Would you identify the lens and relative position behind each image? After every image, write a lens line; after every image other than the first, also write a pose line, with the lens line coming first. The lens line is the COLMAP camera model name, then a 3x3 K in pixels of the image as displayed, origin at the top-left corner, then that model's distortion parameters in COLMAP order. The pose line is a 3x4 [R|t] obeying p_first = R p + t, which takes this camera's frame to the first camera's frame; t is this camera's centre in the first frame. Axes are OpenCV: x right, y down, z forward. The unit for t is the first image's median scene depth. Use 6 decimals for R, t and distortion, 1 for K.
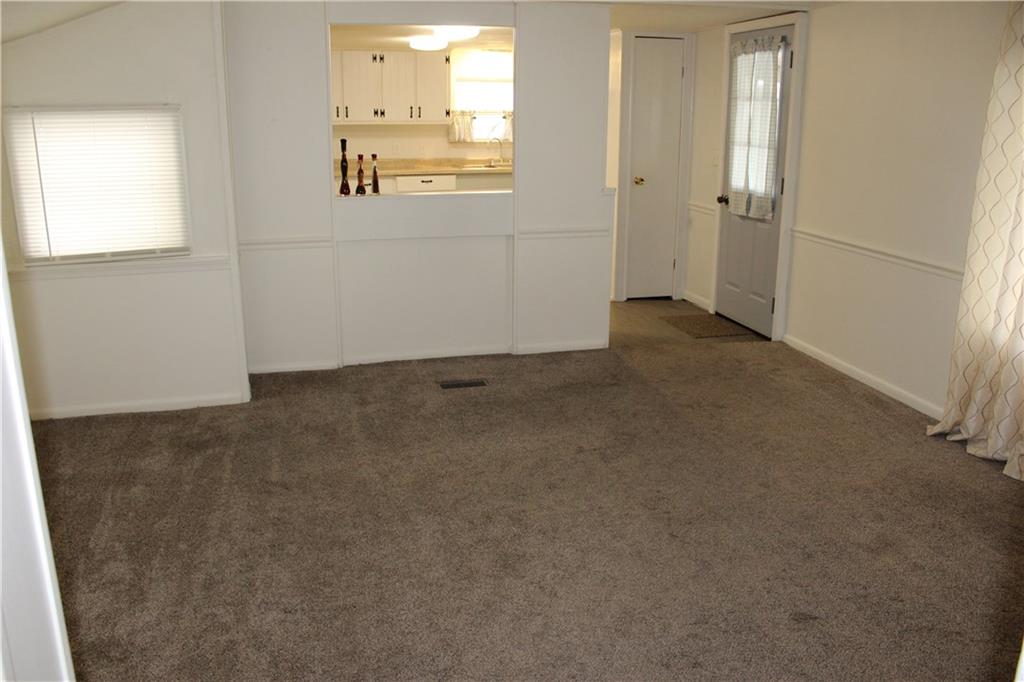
lens RADIAL K [[853.0, 0, 510.6], [0, 853.0, 338.9], [0, 0, 1]] dist [-0.086073, -0.001635]
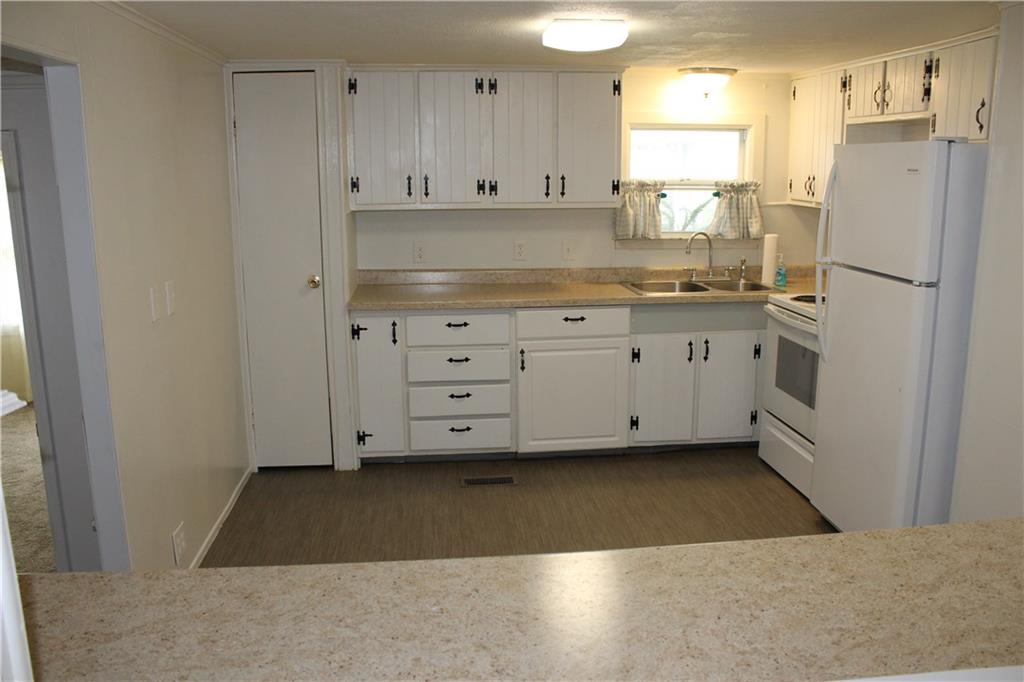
lens RADIAL K [[853.0, 0, 513.2], [0, 853.0, 341.7], [0, 0, 1]] dist [-0.086073, -0.001635]
pose [[0.985267, 0.014720, -0.170387, -0.044523], [-0.029114, 0.996183, -0.082289, -0.121139], [0.168526, 0.086037, 0.981935, 0.463585]]
